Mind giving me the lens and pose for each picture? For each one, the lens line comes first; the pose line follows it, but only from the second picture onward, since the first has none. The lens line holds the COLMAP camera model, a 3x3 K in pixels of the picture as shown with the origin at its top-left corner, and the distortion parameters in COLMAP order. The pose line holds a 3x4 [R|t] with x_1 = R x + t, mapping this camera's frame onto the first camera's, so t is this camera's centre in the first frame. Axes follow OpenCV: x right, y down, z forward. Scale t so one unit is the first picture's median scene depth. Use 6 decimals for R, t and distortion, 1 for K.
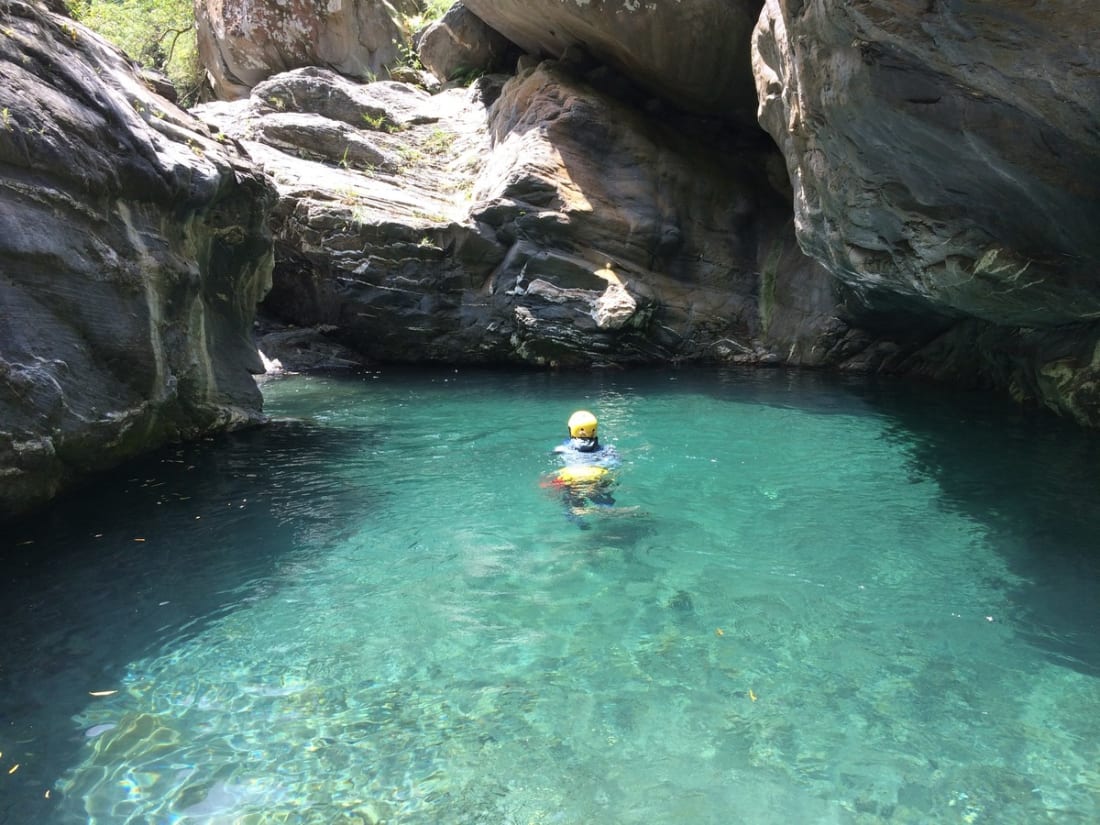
lens RADIAL K [[951.3, 0, 546.7], [0, 951.3, 400.9], [0, 0, 1]] dist [0.080010, -0.121526]
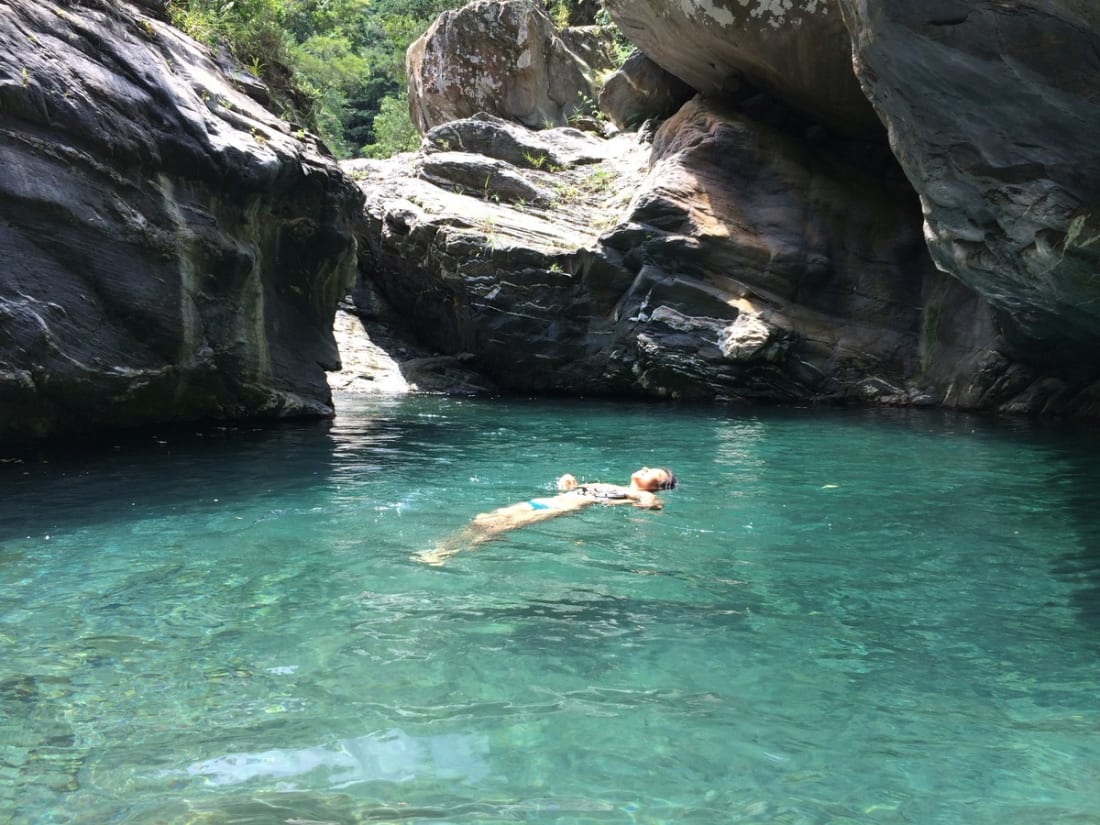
lens RADIAL K [[951.3, 0, 546.7], [0, 951.3, 400.9], [0, 0, 1]] dist [0.080010, -0.121526]
pose [[0.963933, 0.044918, -0.262328, 0.132492], [-0.067693, 0.994618, -0.078433, 0.049383], [0.257393, 0.093362, 0.961786, 0.060985]]
